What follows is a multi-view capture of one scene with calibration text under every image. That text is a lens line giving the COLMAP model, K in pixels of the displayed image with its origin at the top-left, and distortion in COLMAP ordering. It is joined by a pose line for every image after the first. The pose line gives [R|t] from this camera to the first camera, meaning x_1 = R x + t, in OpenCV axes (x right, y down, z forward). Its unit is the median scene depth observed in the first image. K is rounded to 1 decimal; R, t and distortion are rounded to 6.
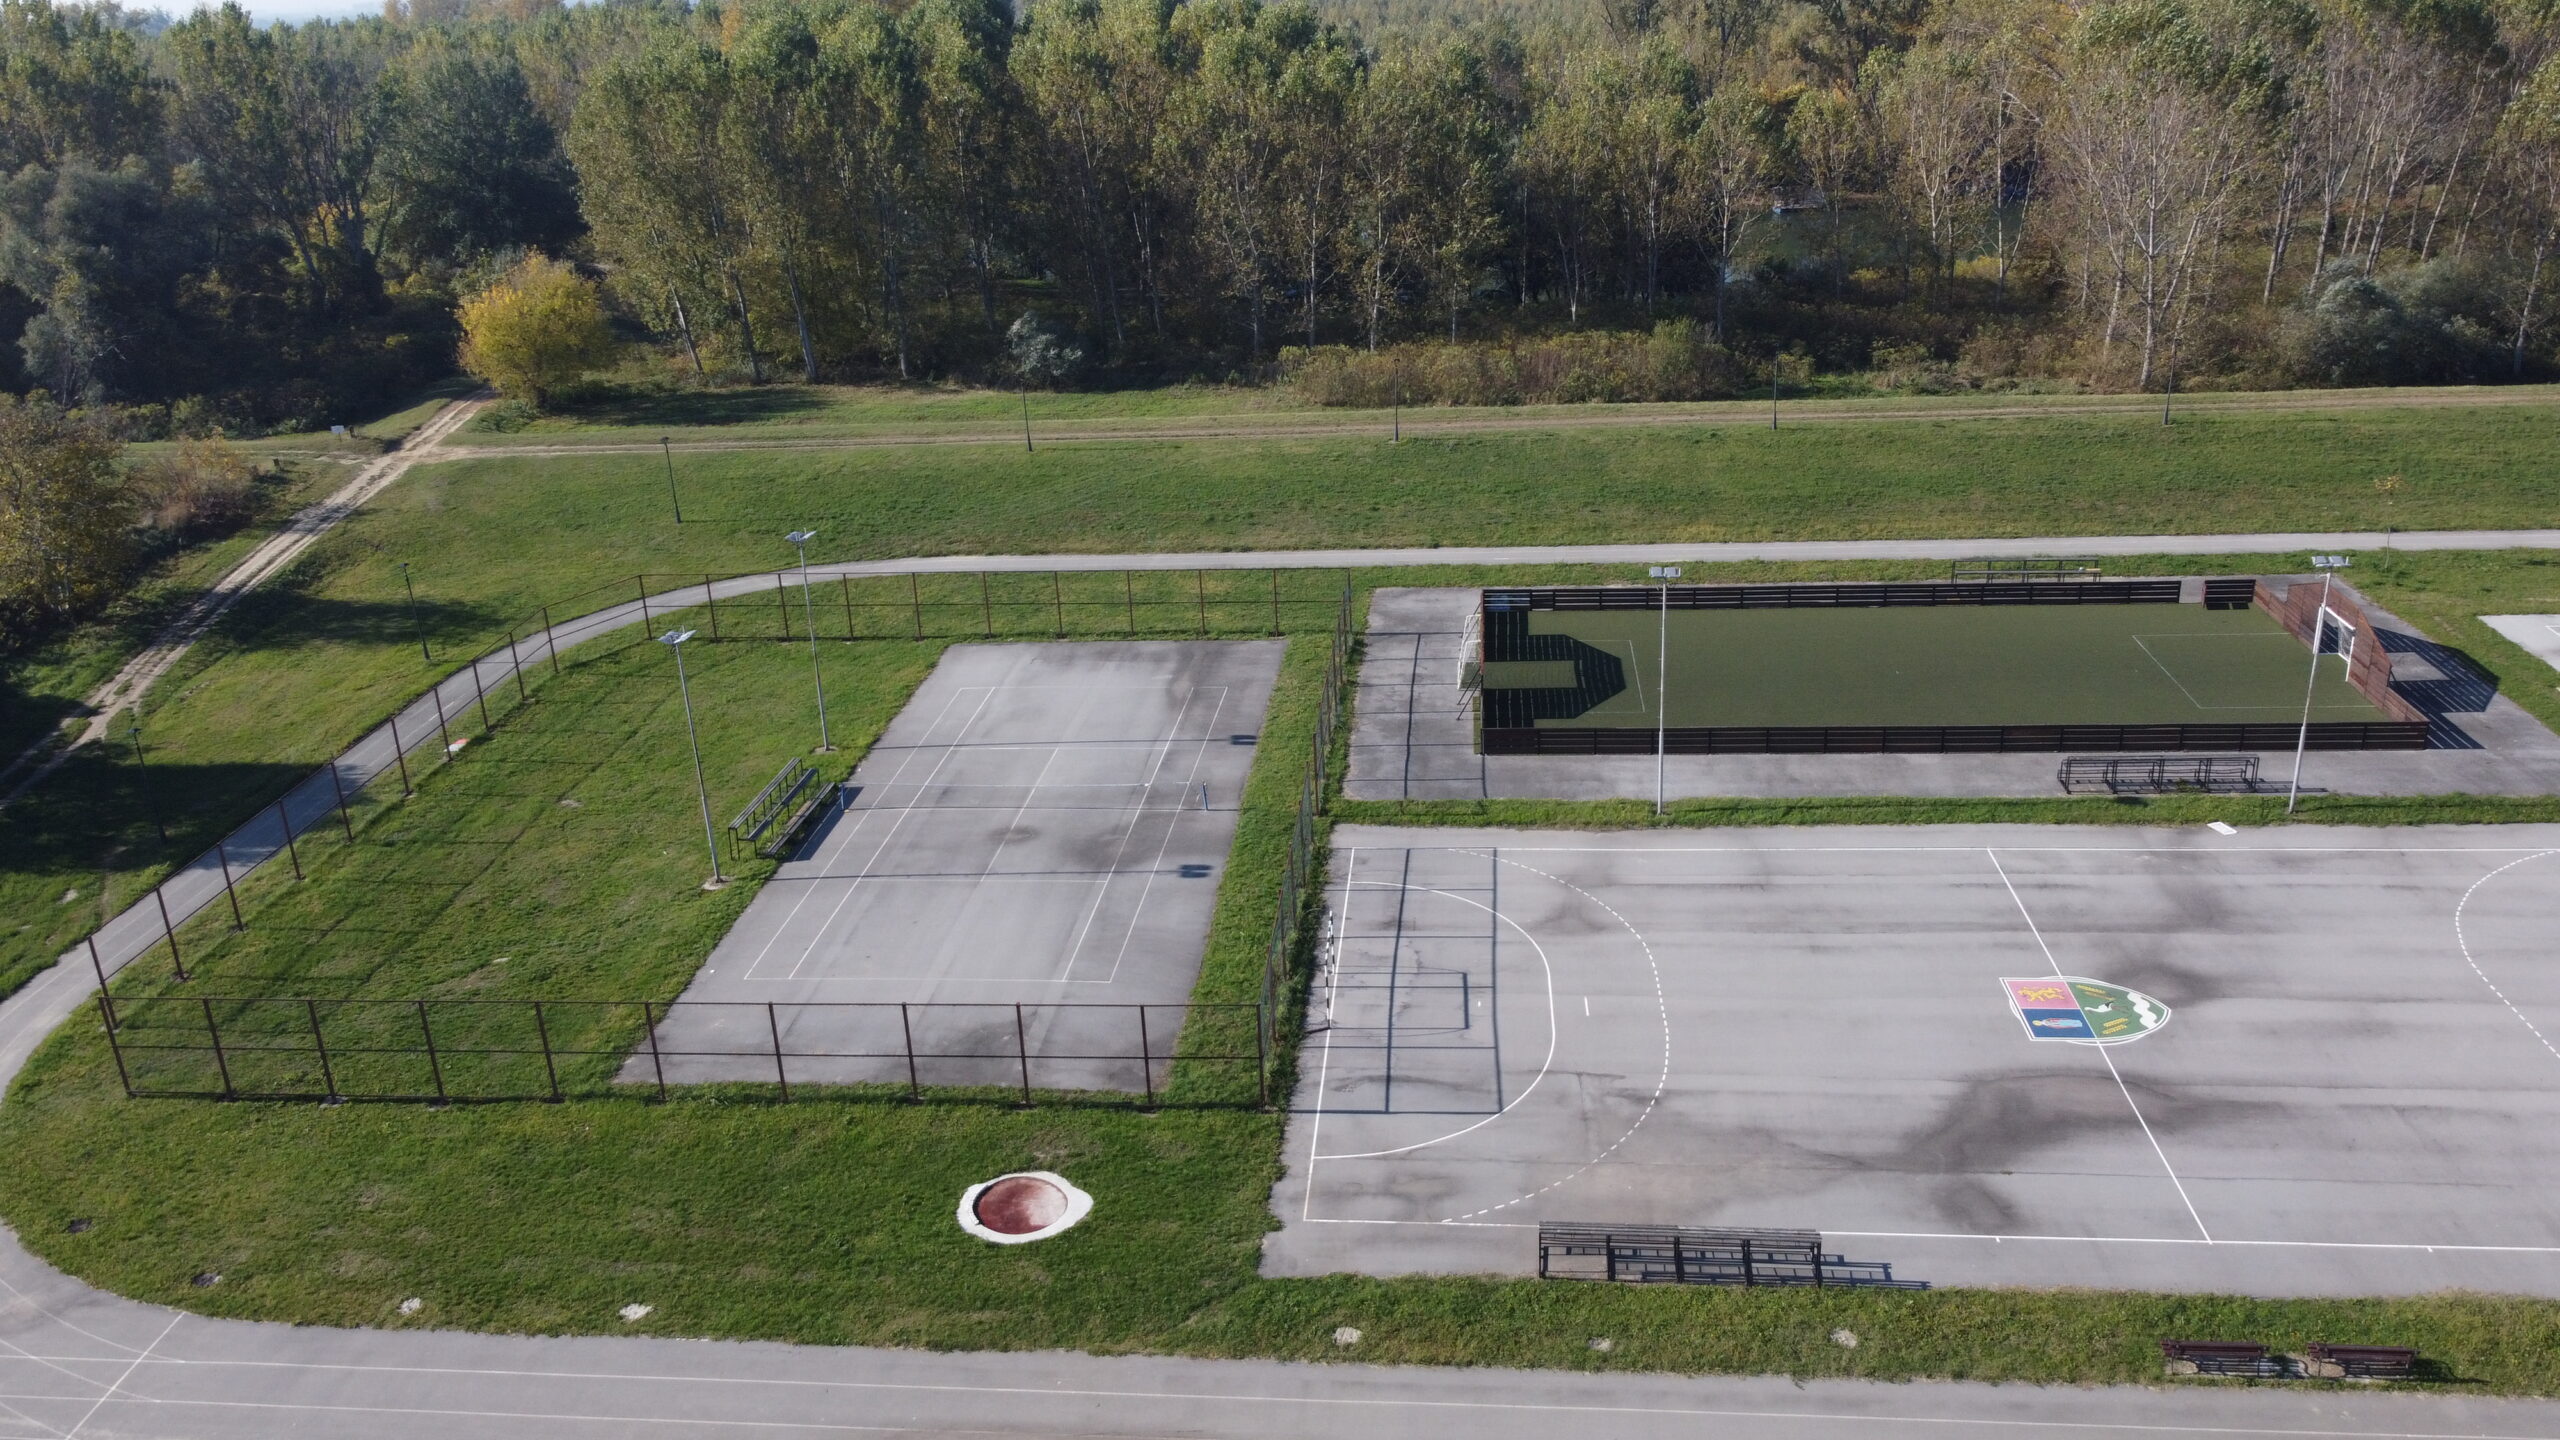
lens RADIAL K [[1939.5, 0, 1278.1], [0, 1939.5, 706.4], [0, 0, 1]] dist [0.002871, -0.013635]
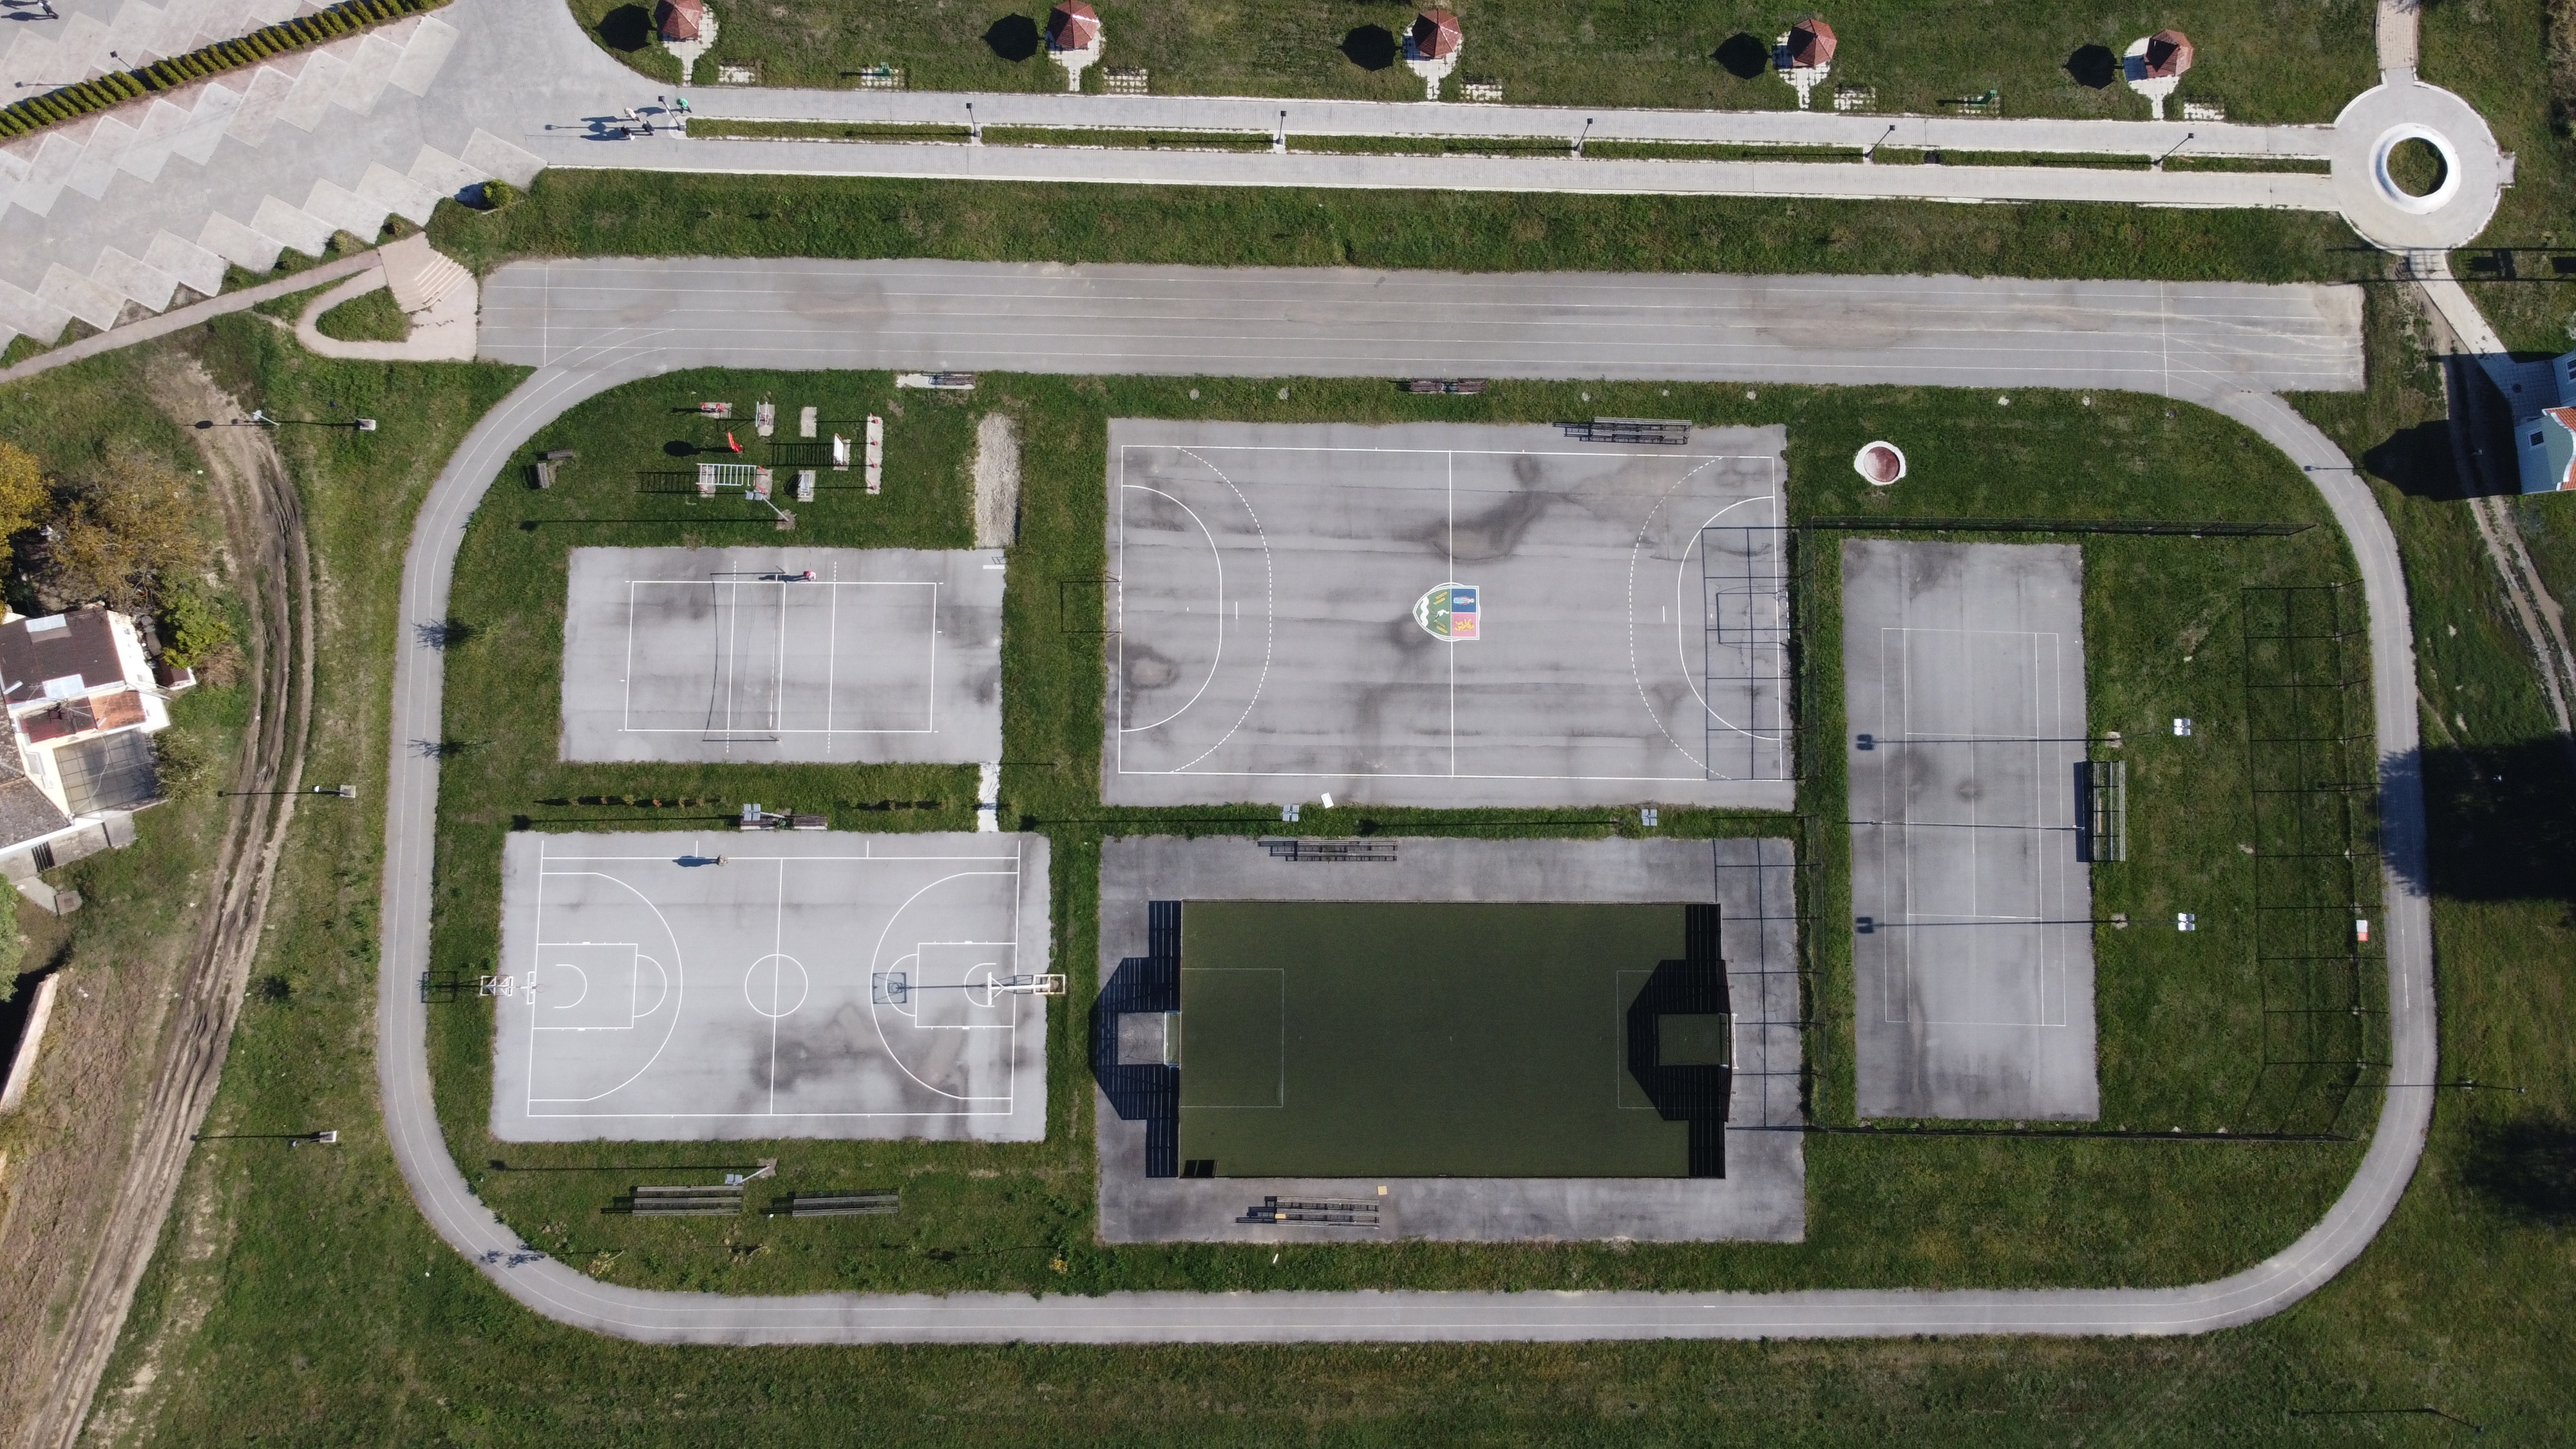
lens RADIAL K [[1951.6, 0, 1286.1], [0, 1951.6, 710.8], [0, 0, 1]] dist [0.002871, -0.013635]
pose [[-0.995574, 0.093983, -0.000791, 0.483495], [-0.025714, -0.264277, 0.964104, -1.621474], [0.090400, 0.959857, 0.265524, 0.379110]]
